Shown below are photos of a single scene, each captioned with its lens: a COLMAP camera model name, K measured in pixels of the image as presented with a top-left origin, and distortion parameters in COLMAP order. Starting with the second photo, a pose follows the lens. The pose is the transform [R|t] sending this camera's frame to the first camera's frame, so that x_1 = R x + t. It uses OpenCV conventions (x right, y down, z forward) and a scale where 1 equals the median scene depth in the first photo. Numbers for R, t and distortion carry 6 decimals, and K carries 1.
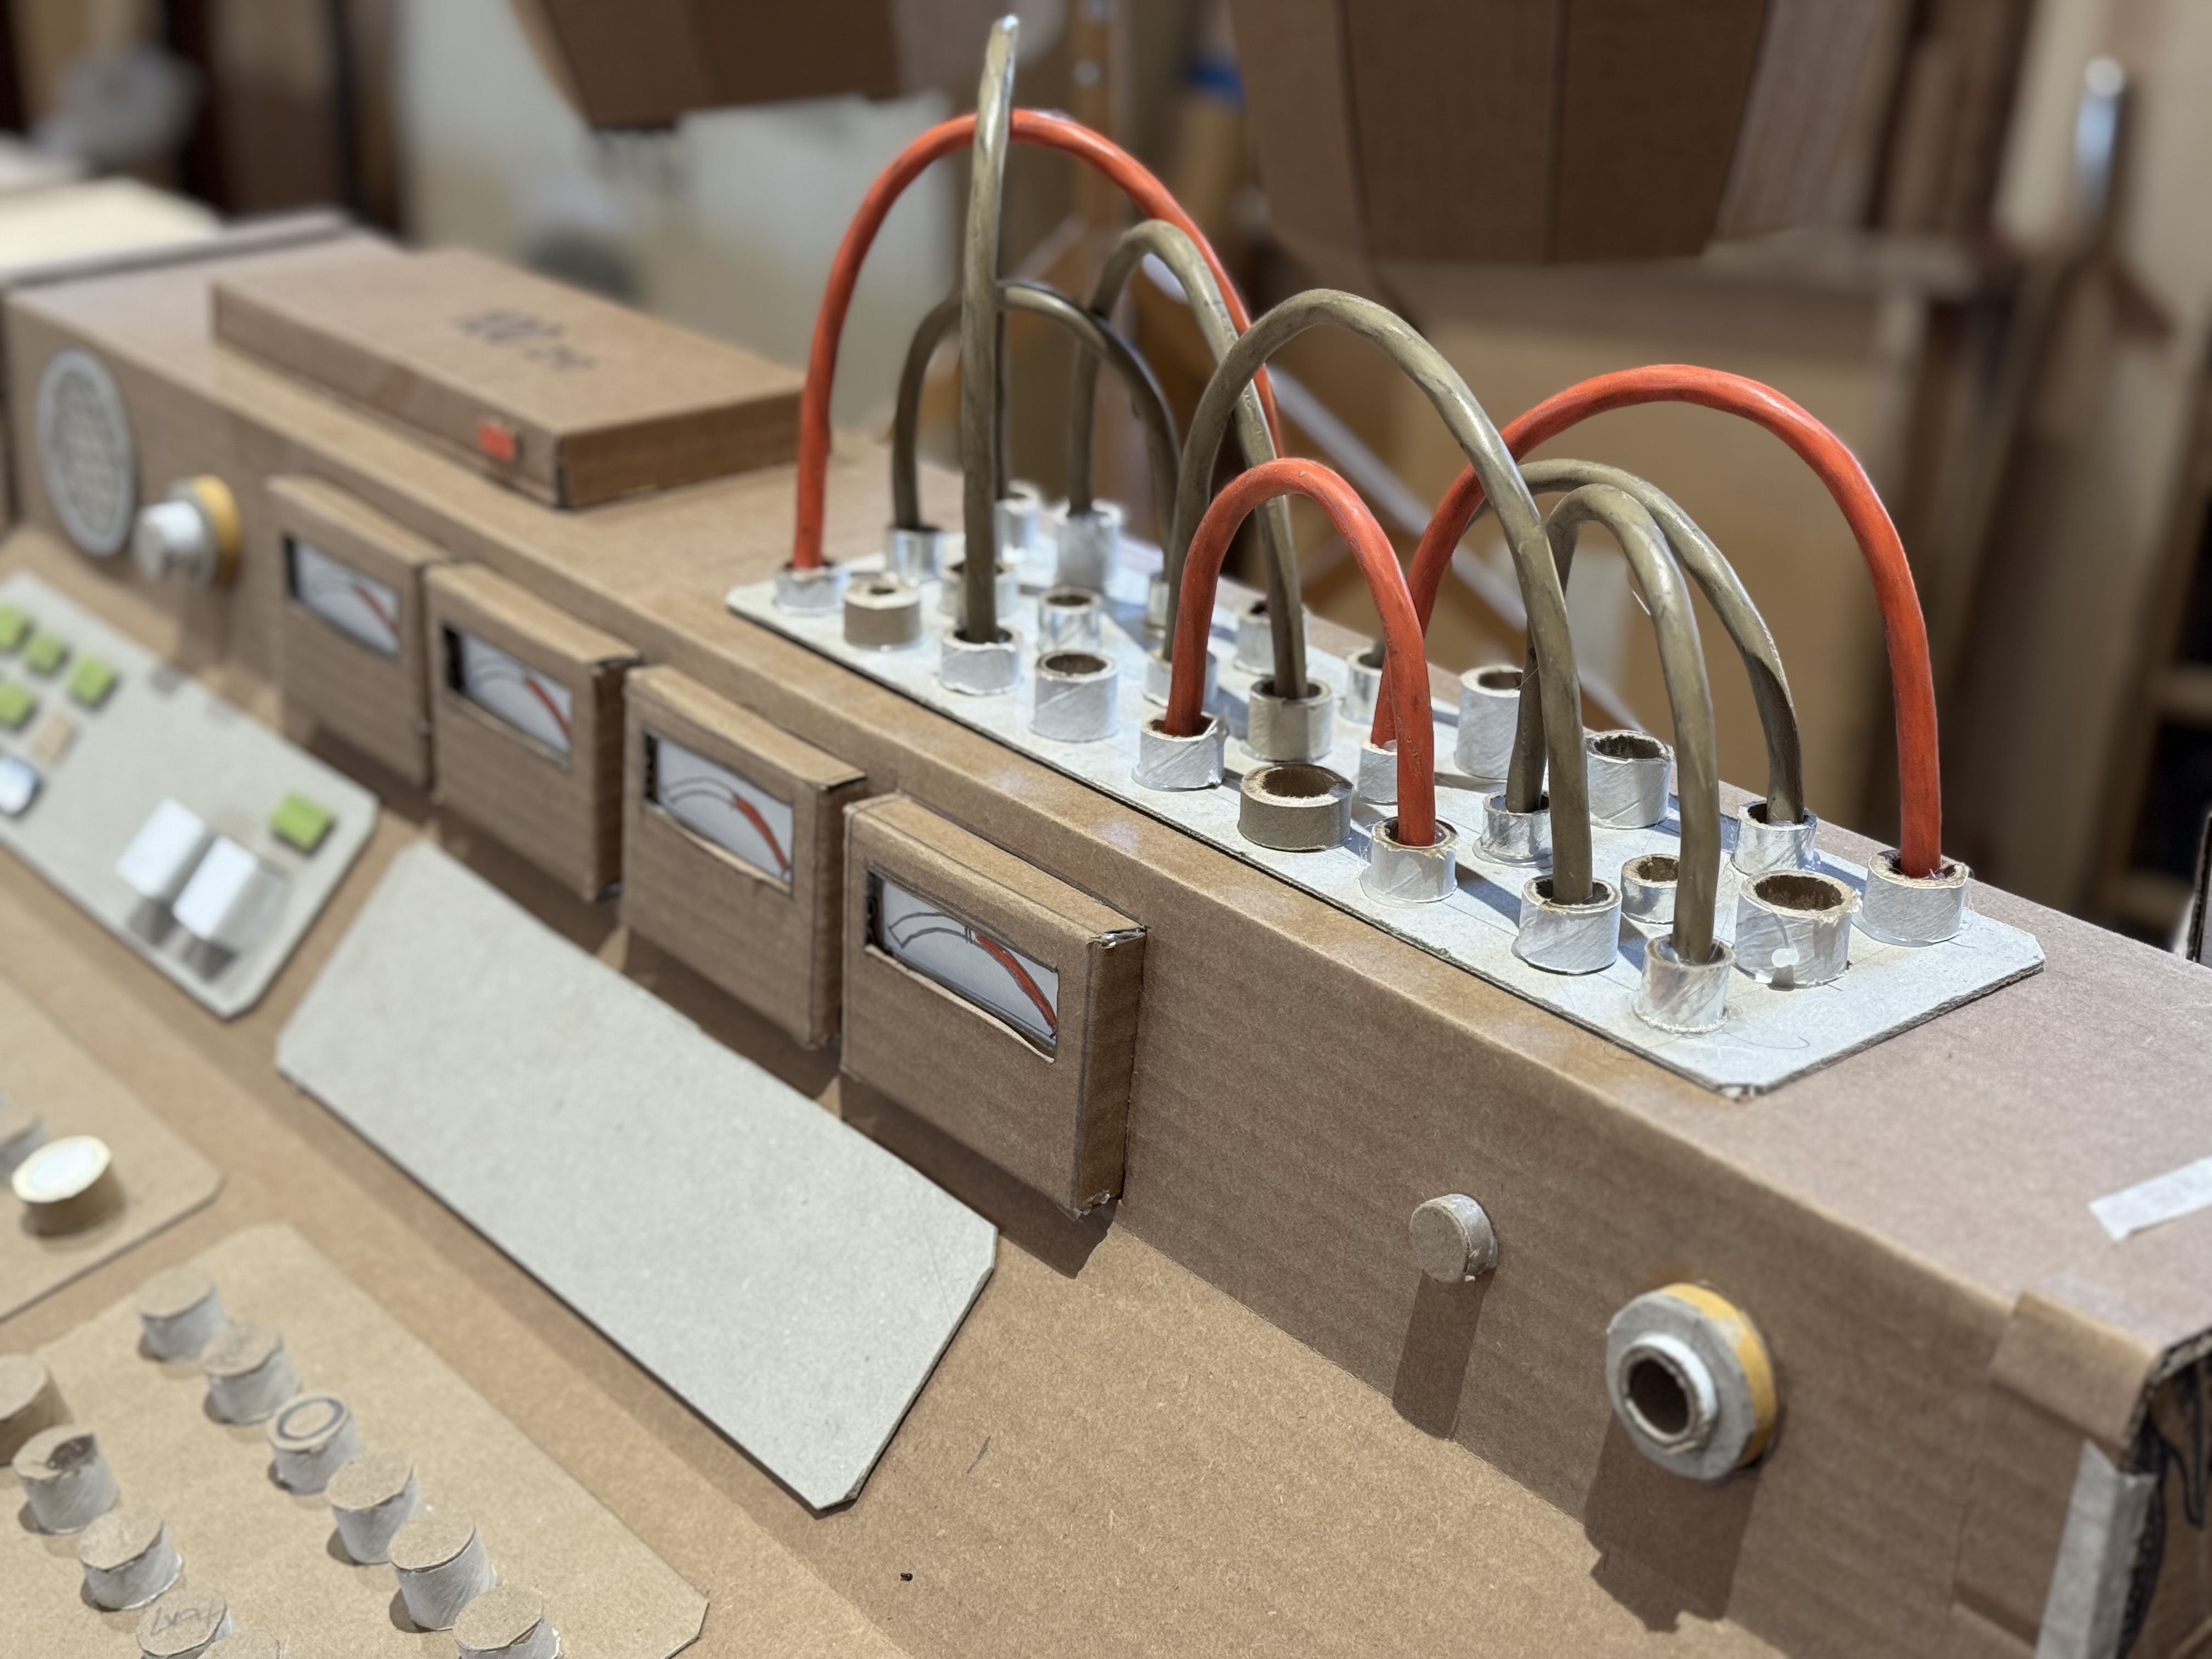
lens RADIAL K [[3119.3, 0, 1100.2], [0, 3119.3, 827.2], [0, 0, 1]] dist [0.101796, 0.000000]
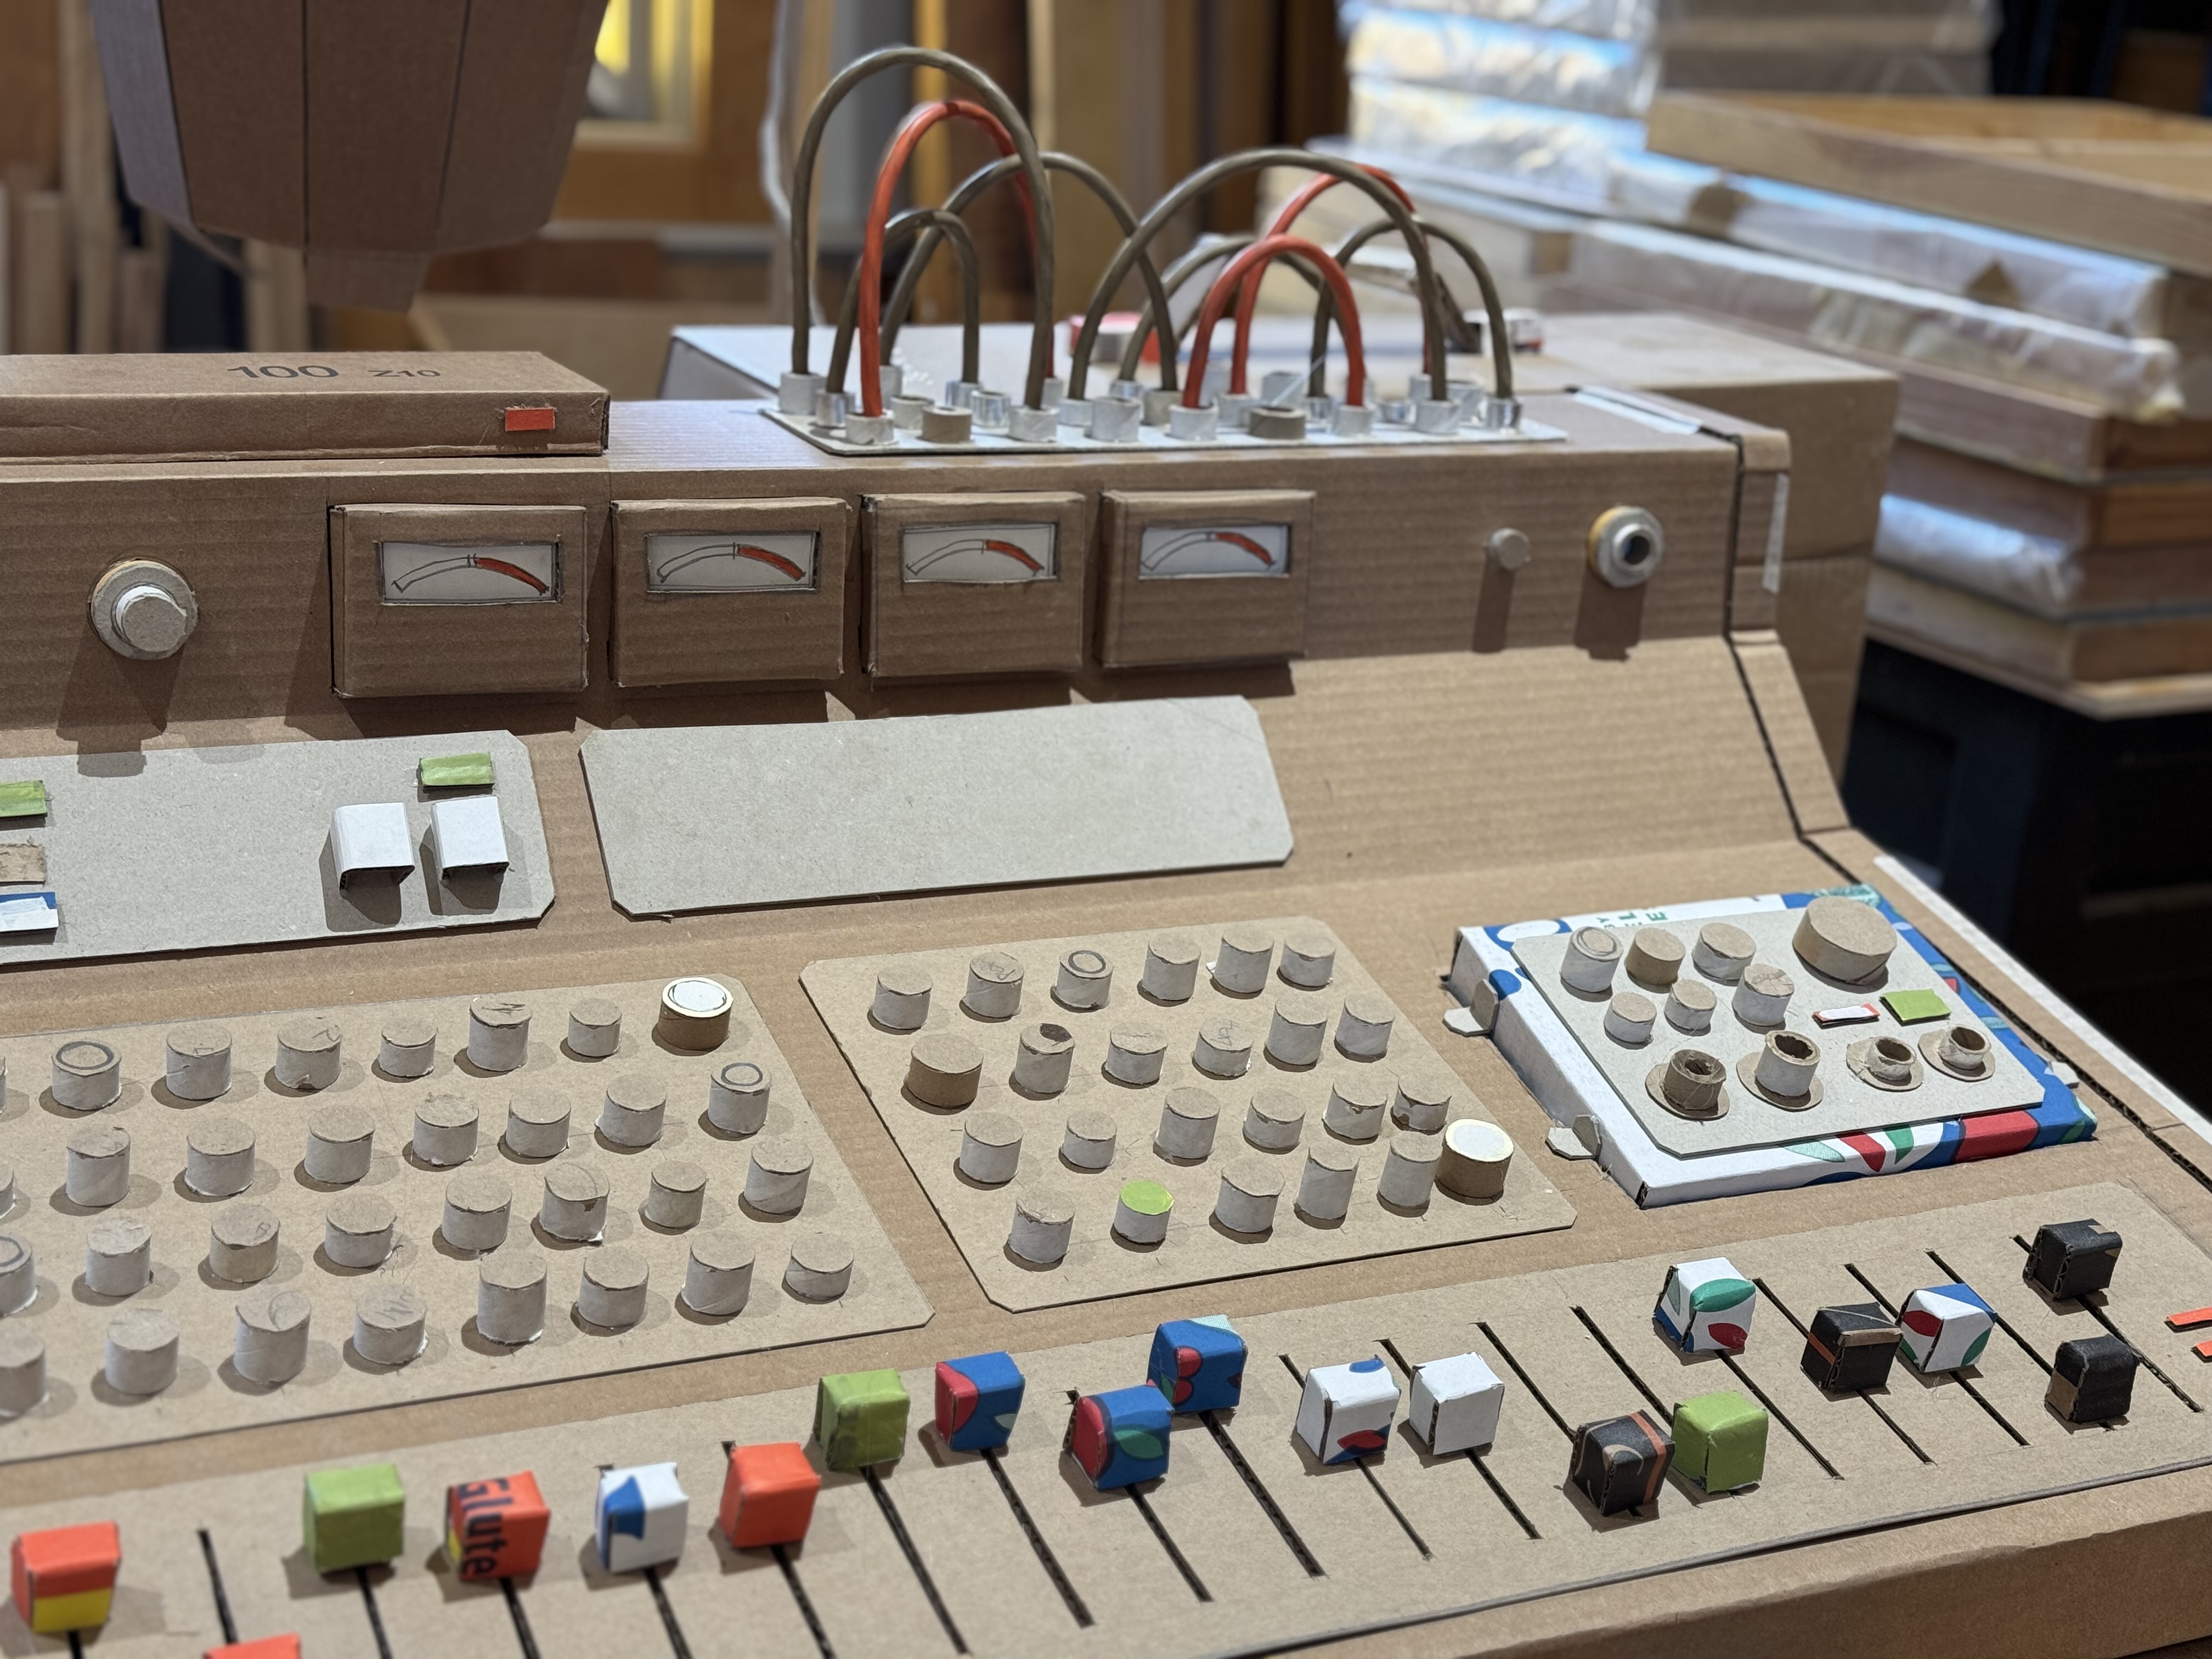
lens RADIAL K [[3119.3, 0, 1090.1], [0, 3119.3, 836.9], [0, 0, 1]] dist [0.101796, 0.000000]
pose [[0.224827, -0.264871, 0.937708, -1.984524], [0.331841, 0.925632, 0.181897, -0.173432], [-0.916152, 0.270275, 0.296002, 0.632456]]
